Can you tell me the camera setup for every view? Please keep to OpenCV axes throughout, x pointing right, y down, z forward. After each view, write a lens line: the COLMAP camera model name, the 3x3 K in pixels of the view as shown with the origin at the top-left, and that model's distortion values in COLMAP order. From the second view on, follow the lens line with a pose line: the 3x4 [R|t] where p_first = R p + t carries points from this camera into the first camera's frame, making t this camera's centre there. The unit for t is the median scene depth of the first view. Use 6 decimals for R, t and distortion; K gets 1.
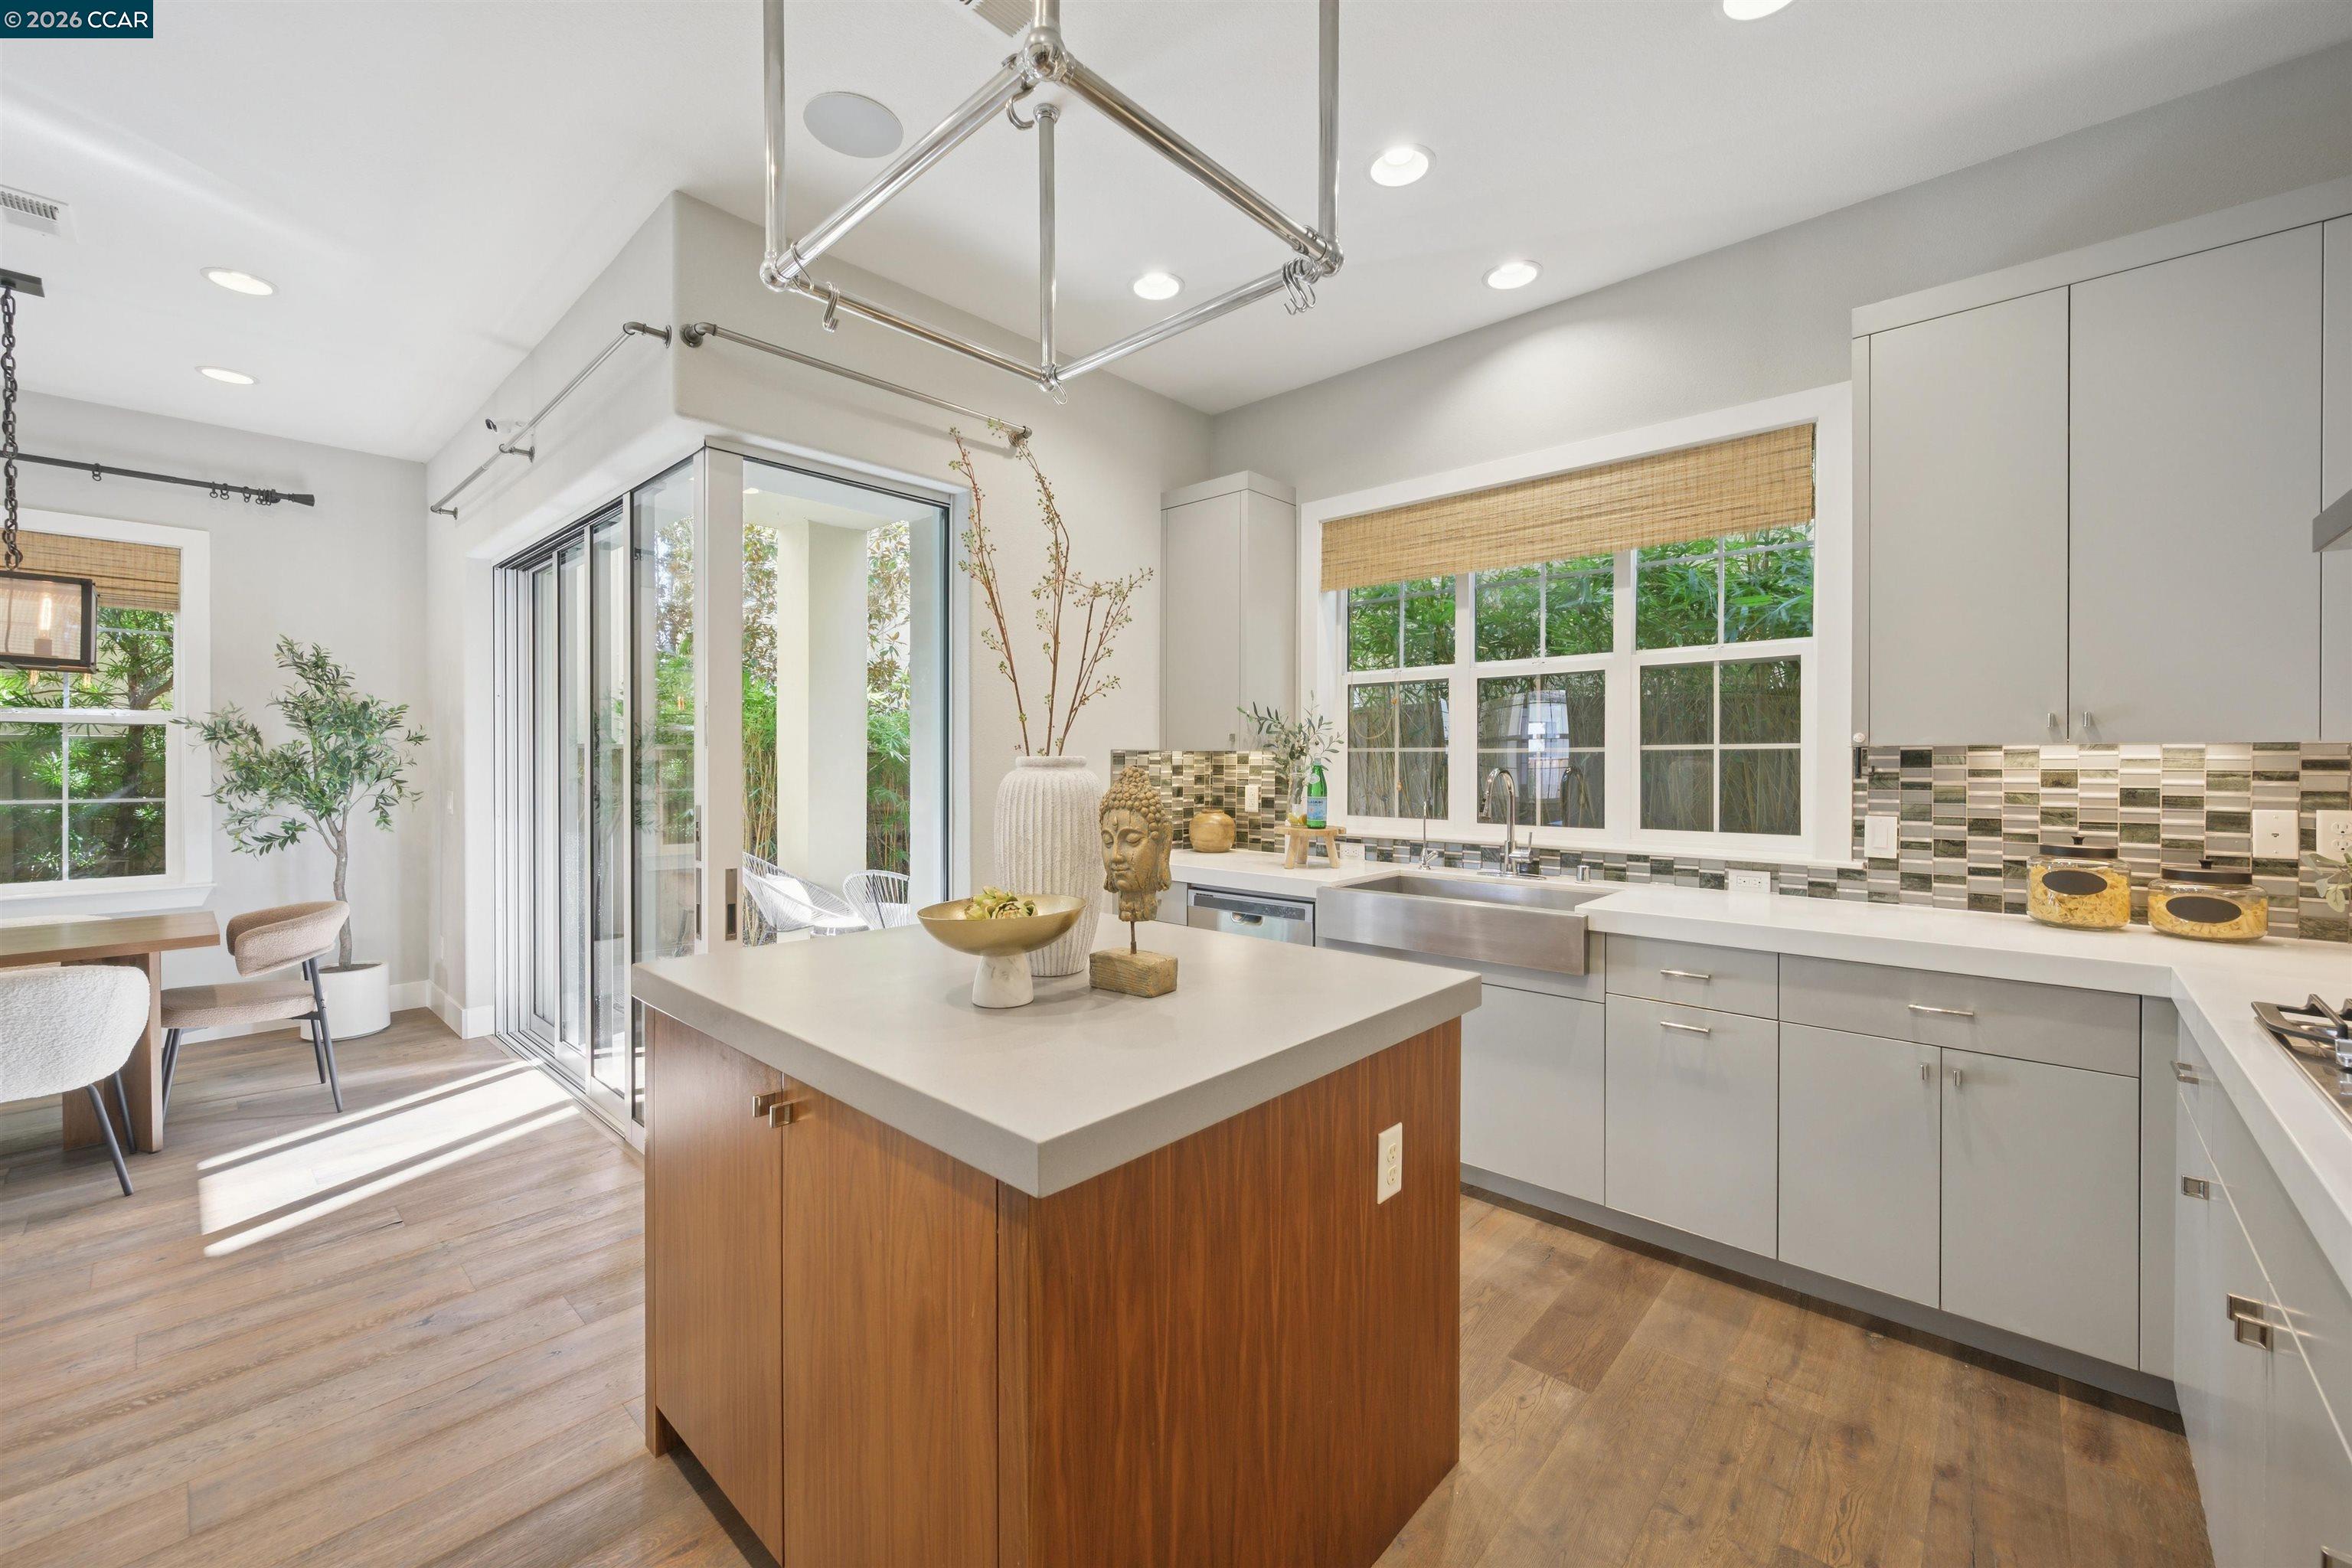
lens RADIAL K [[930.4, 0, 1179.9], [0, 930.4, 772.2], [0, 0, 1]] dist [0.002491, -0.001315]
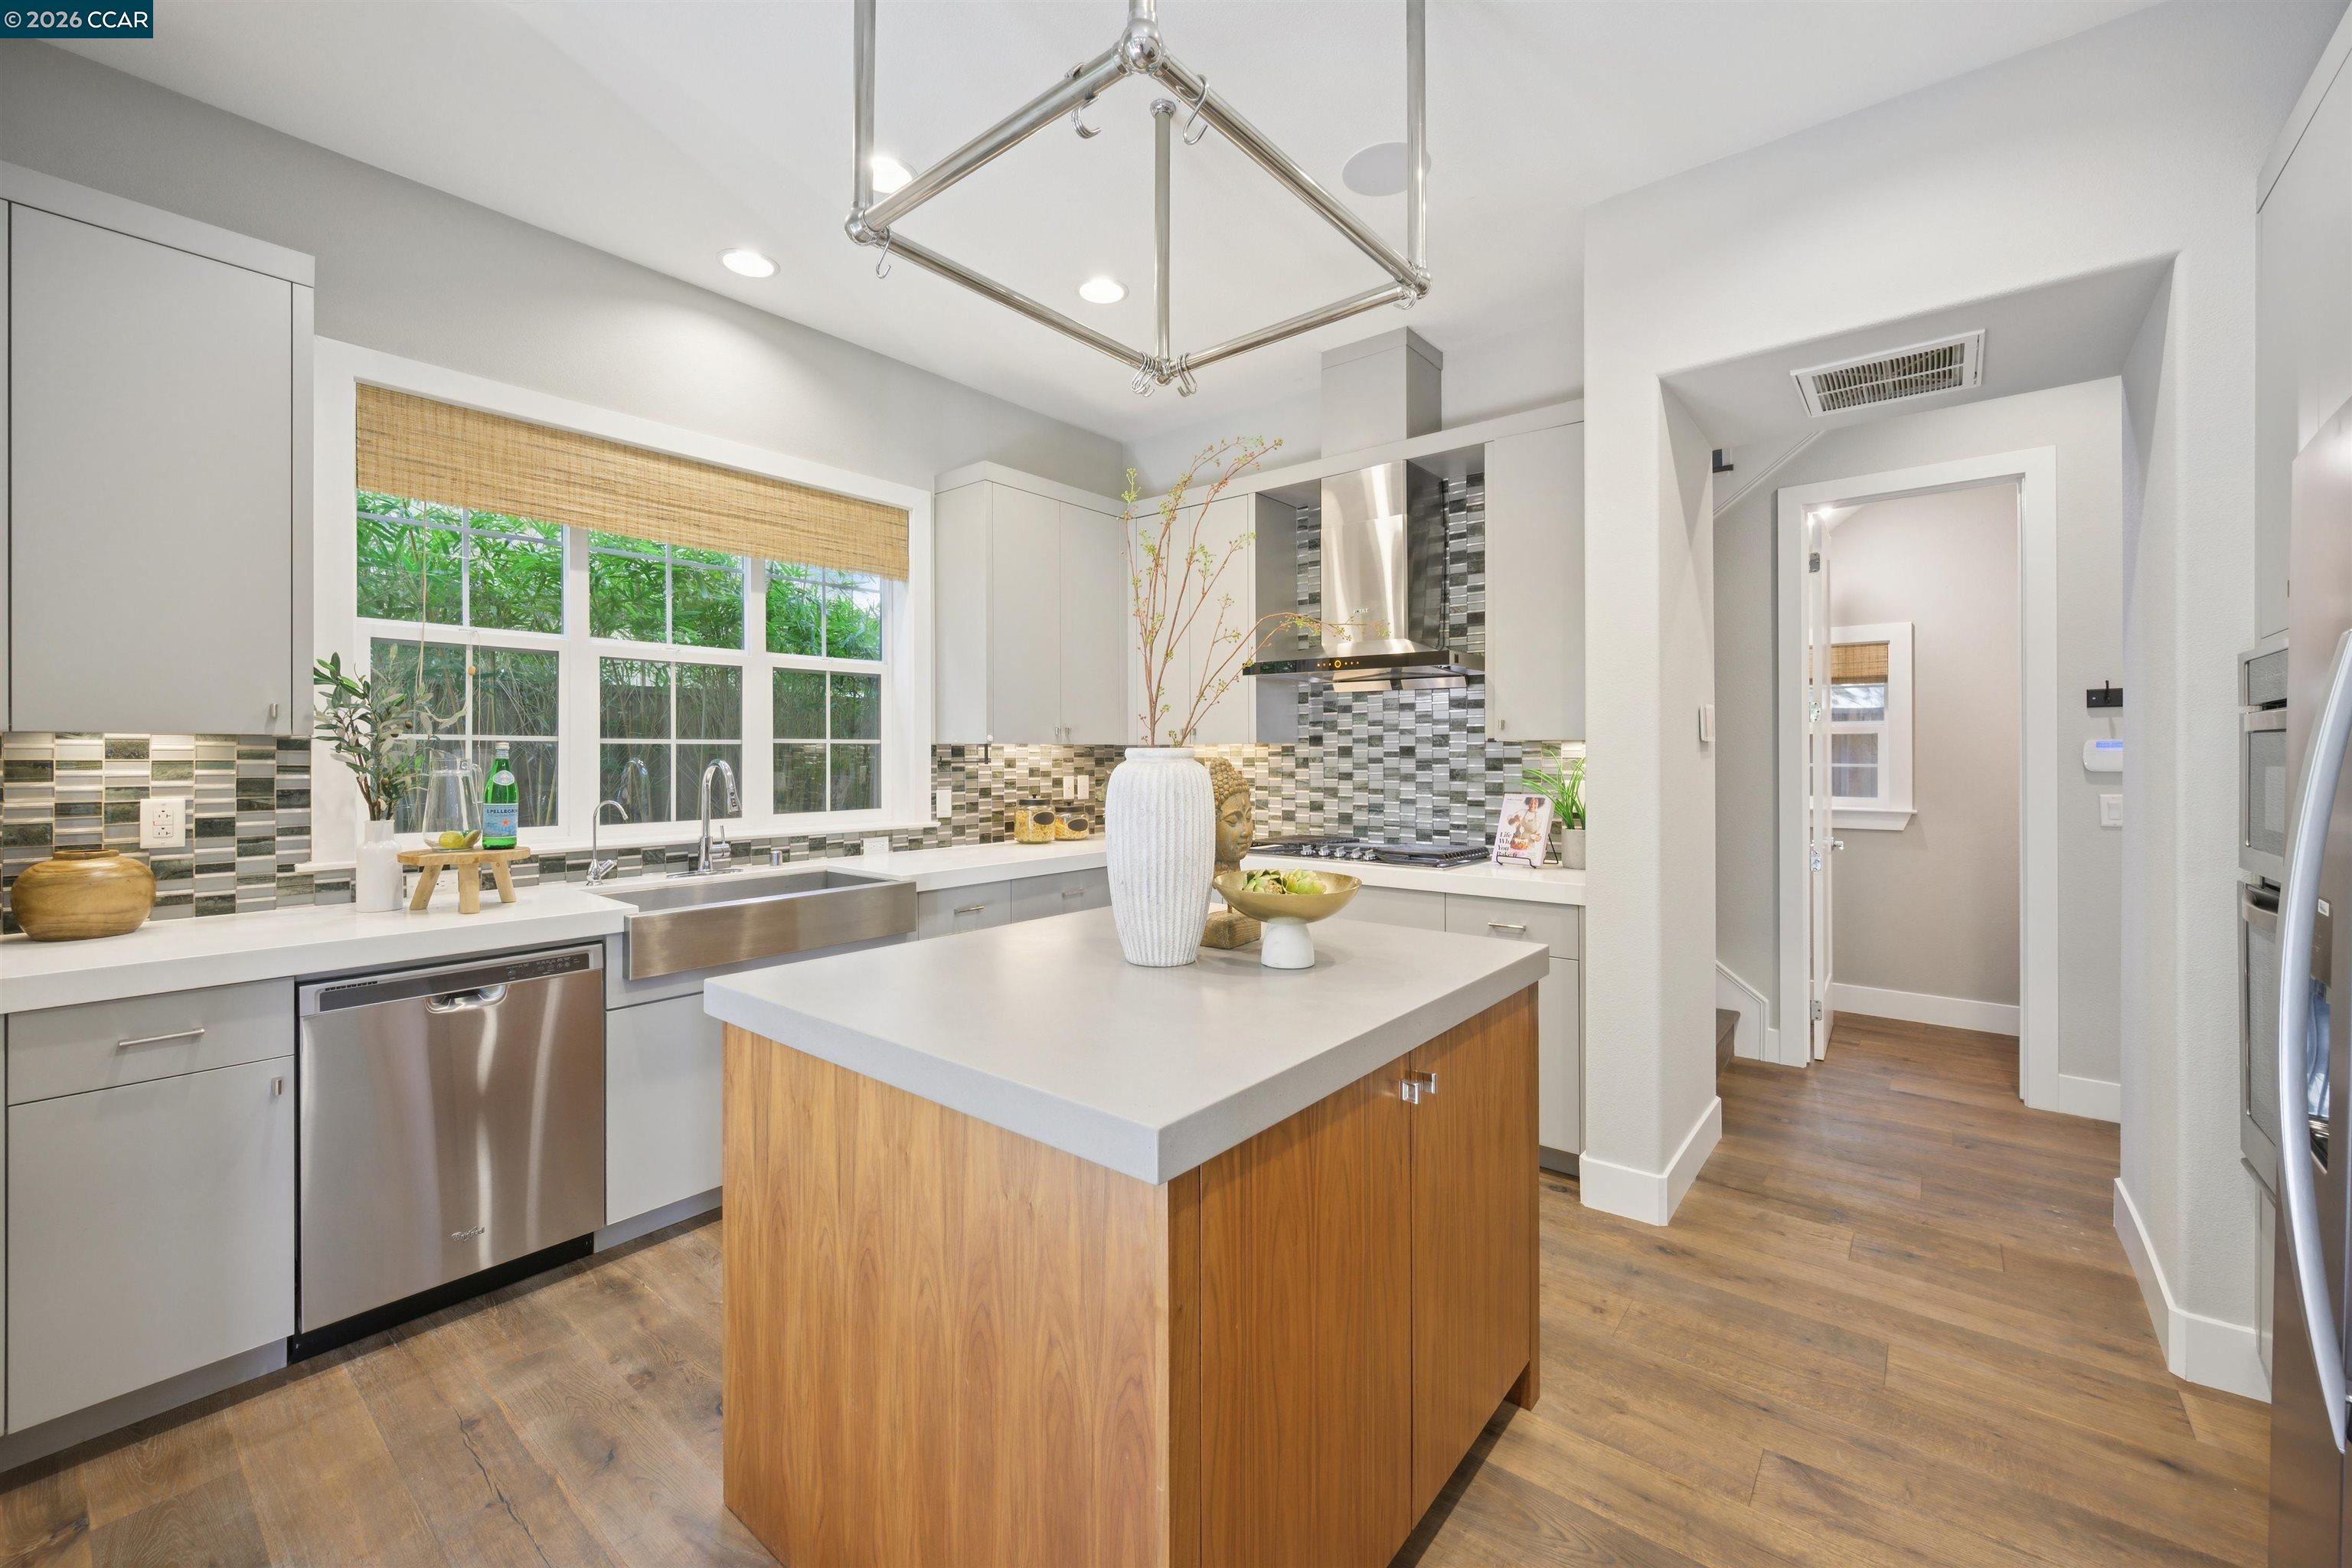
lens RADIAL K [[930.4, 0, 1180.9], [0, 930.4, 760.2], [0, 0, 1]] dist [0.002491, -0.001315]
pose [[-0.047252, -0.008127, 0.998850, -0.681916], [0.010298, 0.999910, 0.008623, -0.008558], [-0.998830, 0.010694, -0.047164, 0.612456]]
